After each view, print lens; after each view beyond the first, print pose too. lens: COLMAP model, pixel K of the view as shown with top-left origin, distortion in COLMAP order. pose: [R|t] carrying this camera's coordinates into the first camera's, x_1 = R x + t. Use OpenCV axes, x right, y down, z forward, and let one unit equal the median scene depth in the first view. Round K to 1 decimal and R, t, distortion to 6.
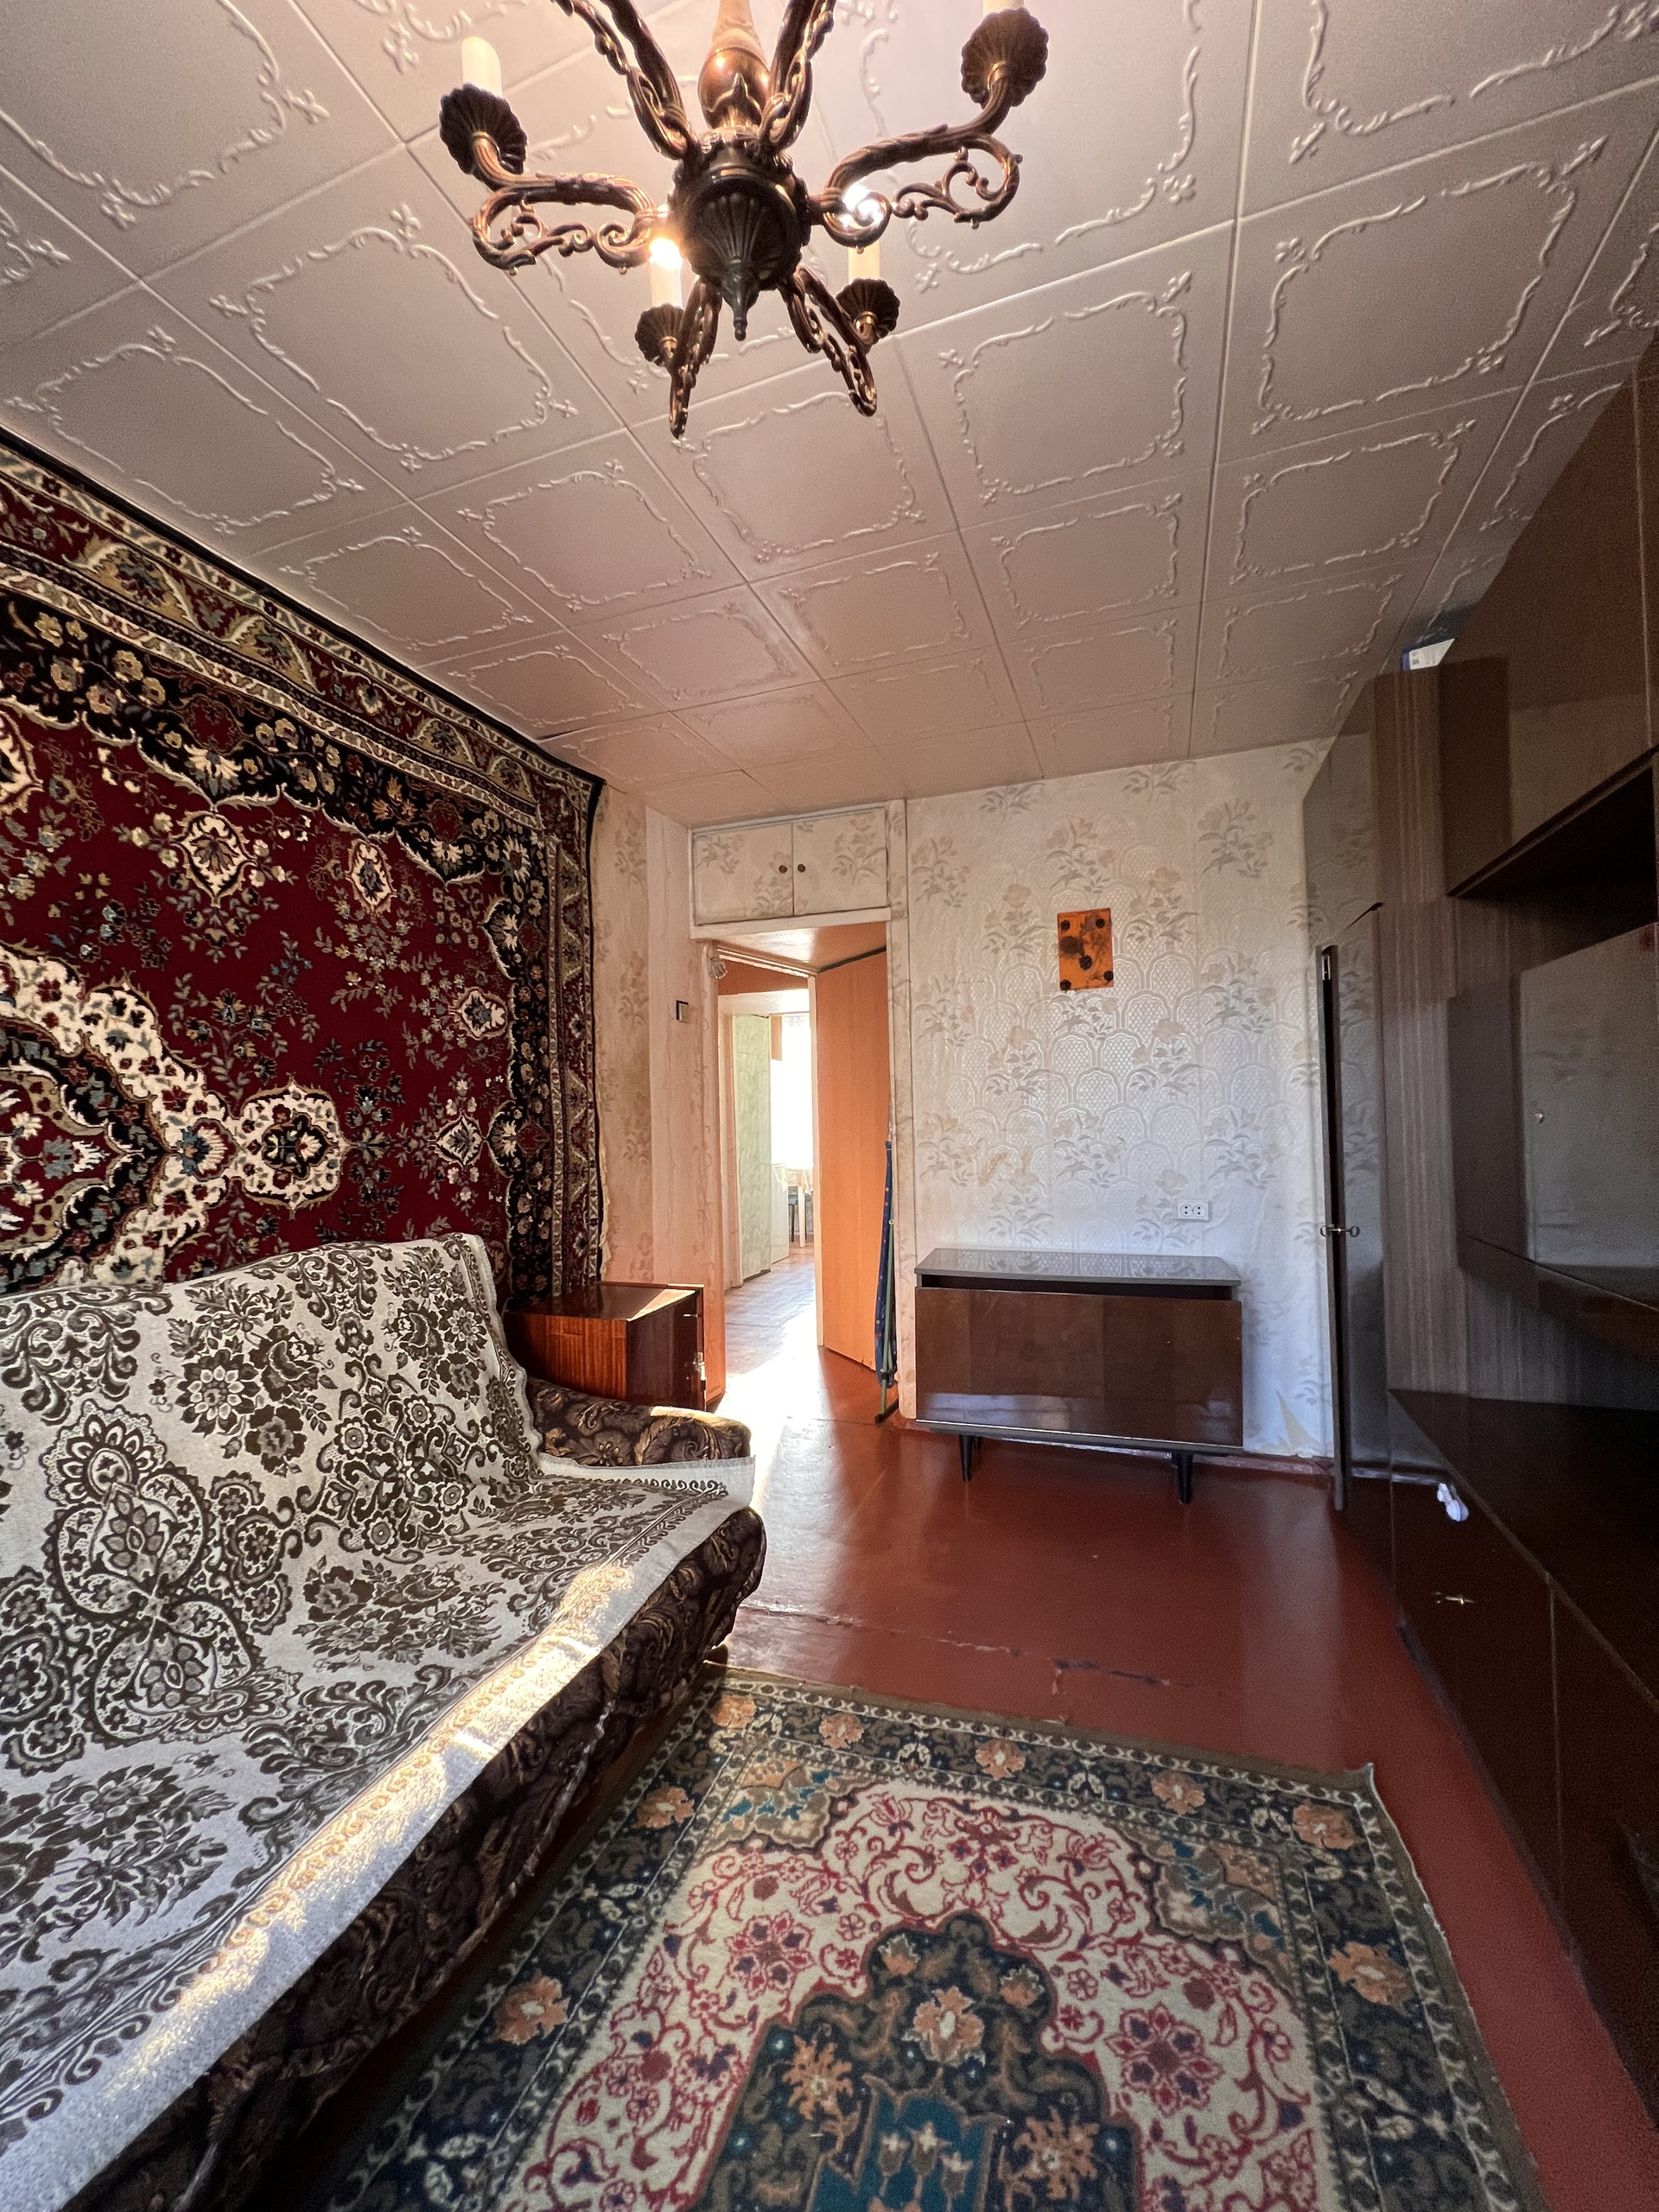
lens RADIAL K [[884.8, 0, 827.1], [0, 884.8, 1105.2], [0, 0, 1]] dist [-0.001792, -0.000024]
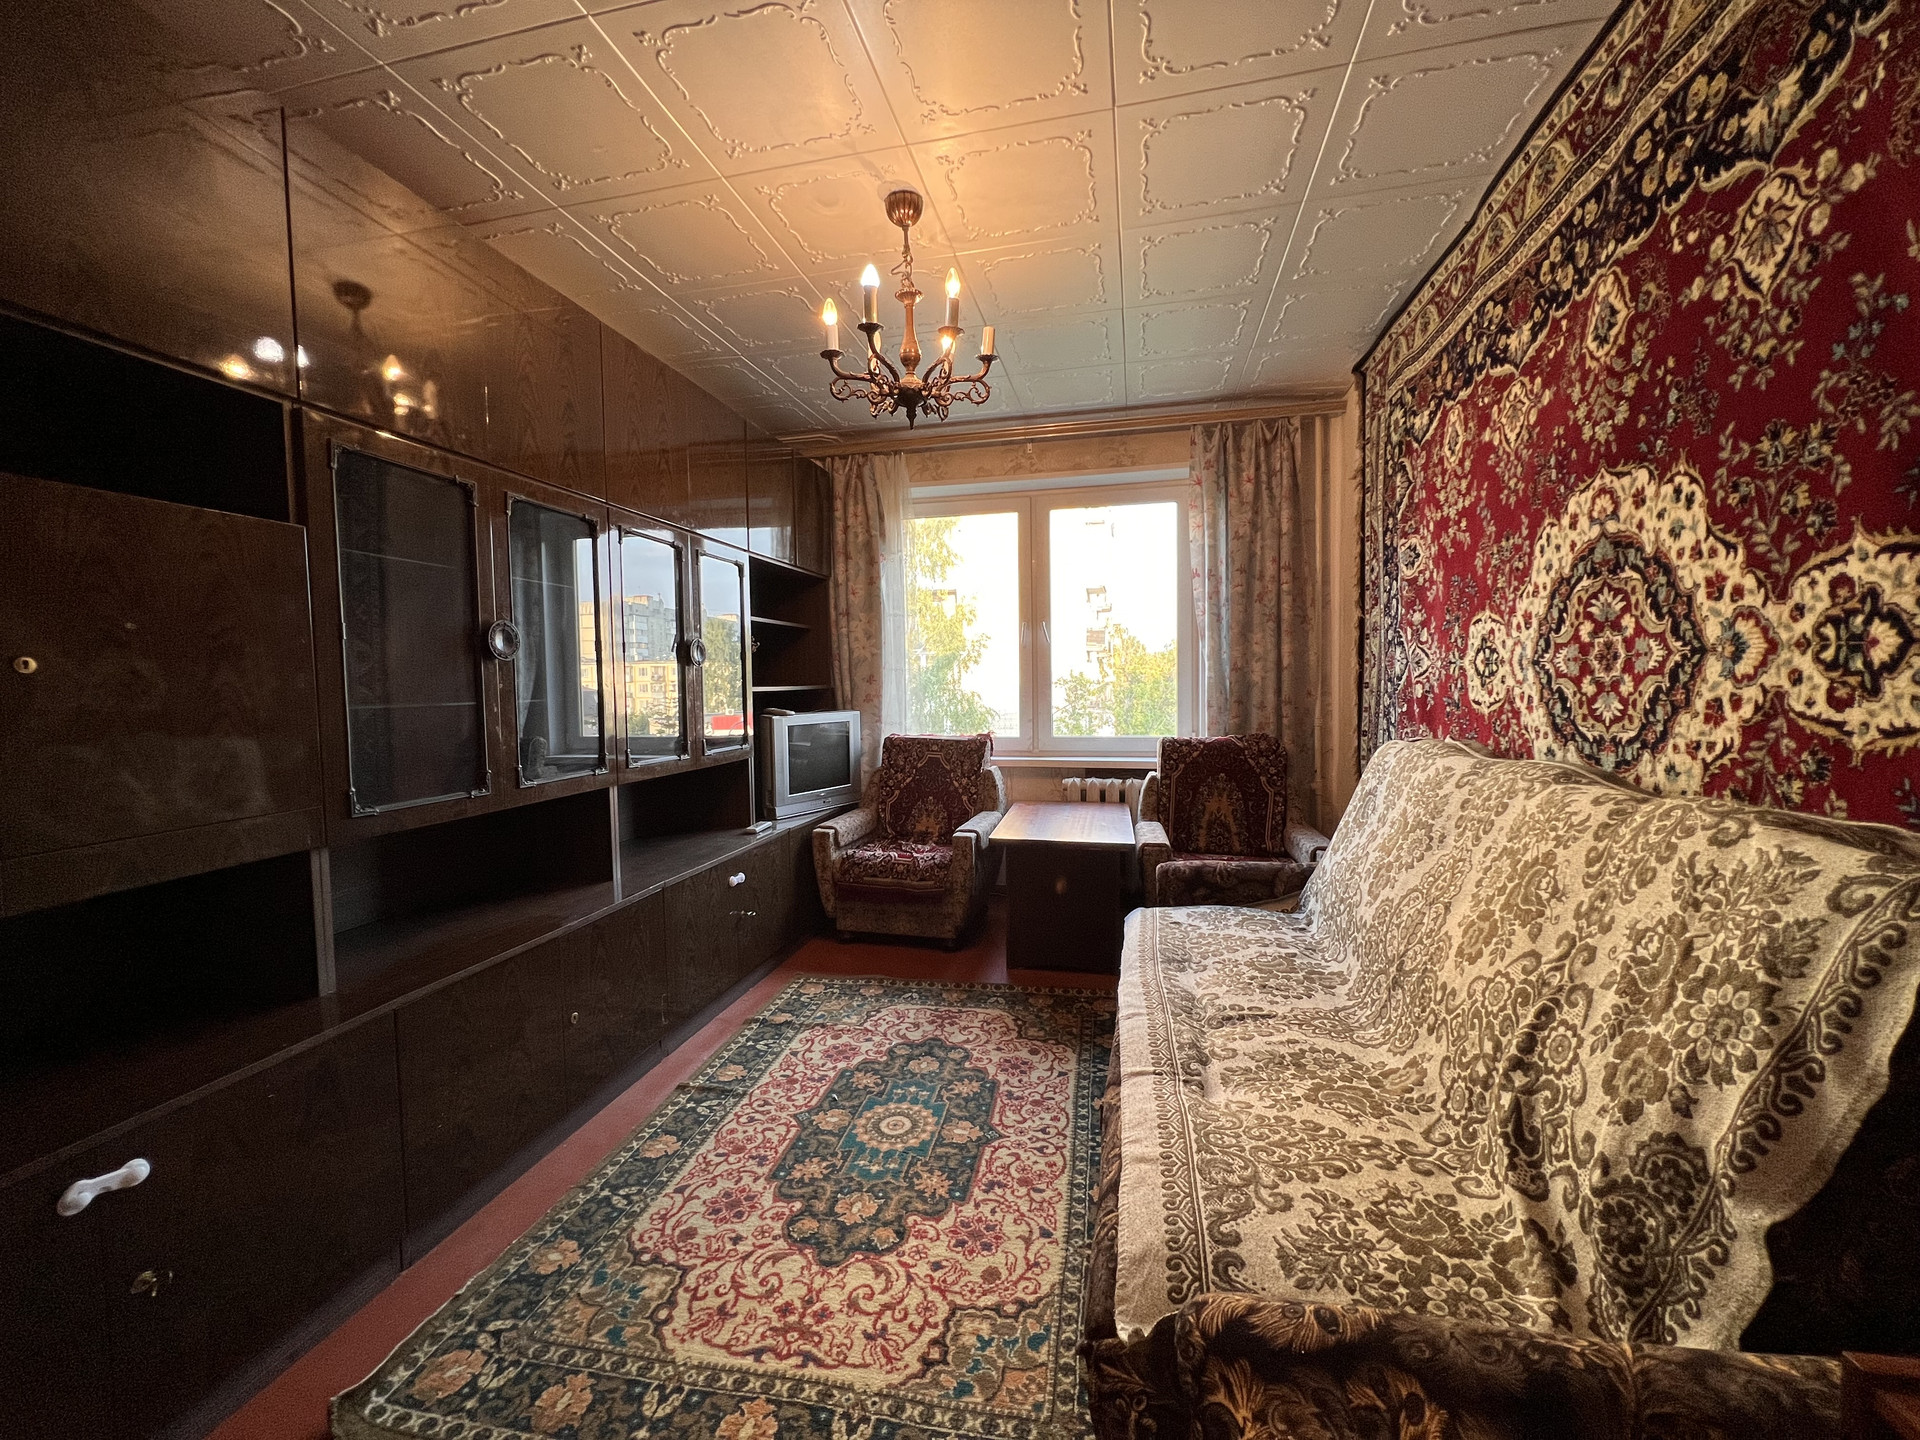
lens RADIAL K [[768.0, 0, 959.7], [0, 768.0, 717.6], [0, 0, 1]] dist [-0.001792, -0.000024]
pose [[-0.991087, 0.044682, -0.125502, 0.057400], [0.040333, 0.998502, 0.036981, 0.060979], [0.126967, 0.031590, -0.991404, 1.624733]]
